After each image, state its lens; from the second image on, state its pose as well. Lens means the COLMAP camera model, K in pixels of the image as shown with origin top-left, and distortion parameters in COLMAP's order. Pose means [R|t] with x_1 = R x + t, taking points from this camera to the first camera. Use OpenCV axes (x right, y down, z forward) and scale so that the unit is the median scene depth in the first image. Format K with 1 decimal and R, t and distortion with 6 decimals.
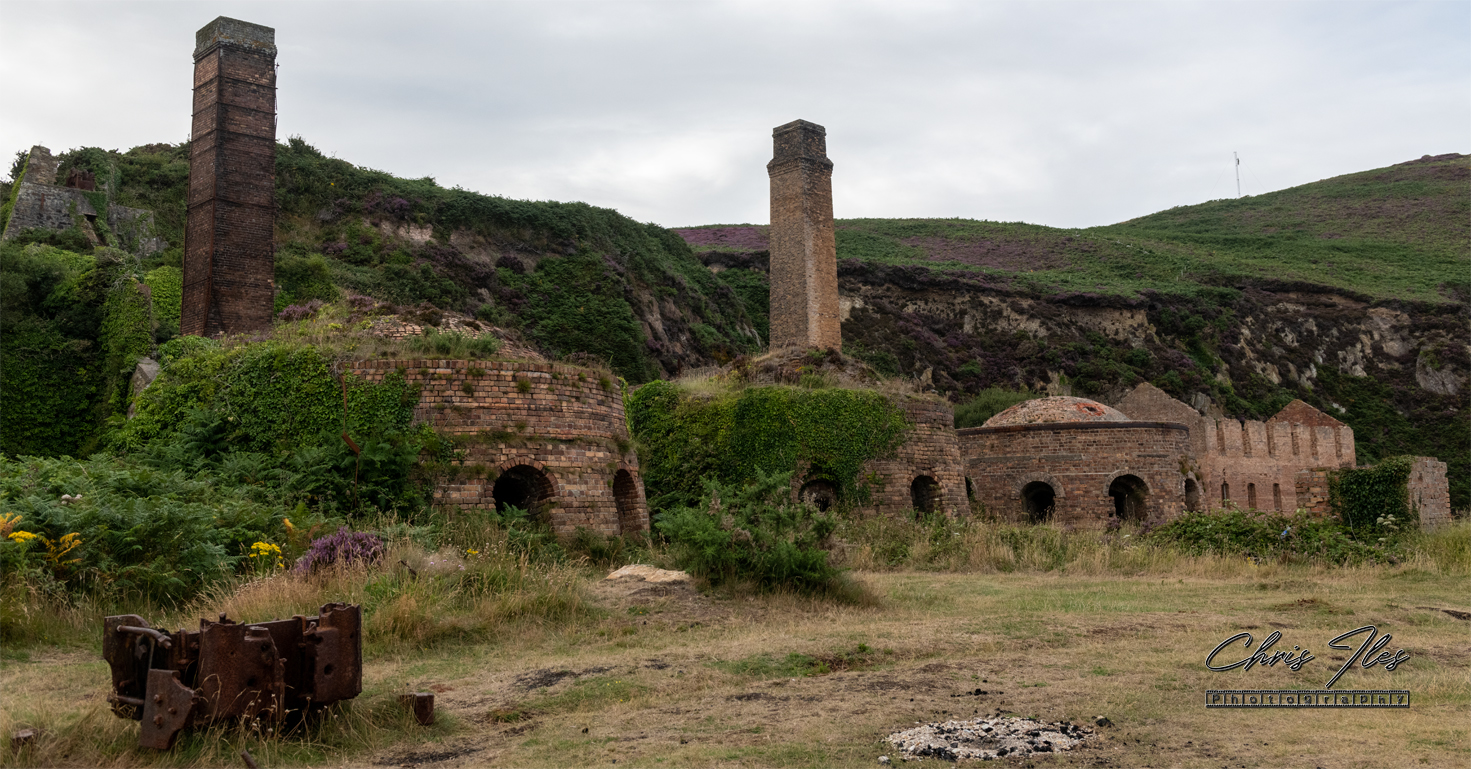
lens RADIAL K [[1304.9, 0, 735.3], [0, 1304.9, 384.0], [0, 0, 1]] dist [-0.001446, -0.000036]
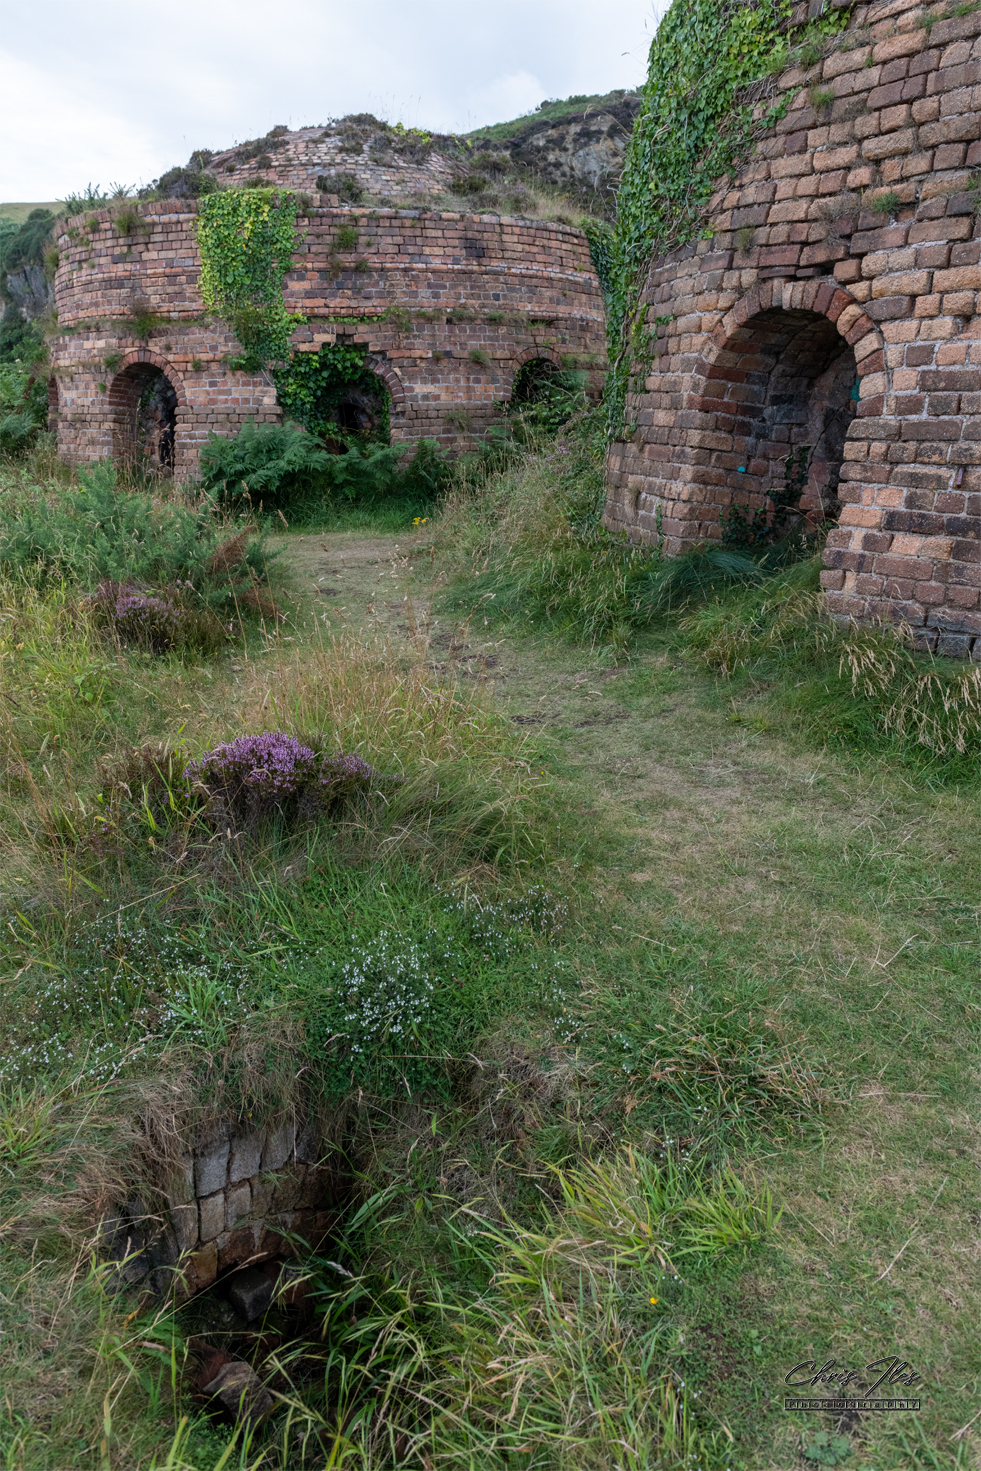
lens RADIAL K [[998.3, 0, 490.5], [0, 998.3, 736.6], [0, 0, 1]] dist [-0.004900, -0.000910]
pose [[-0.174187, 0.328805, -0.928195, 0.420067], [0.100728, 0.943610, 0.315362, 0.103673], [0.979547, -0.038564, -0.197484, 1.279129]]
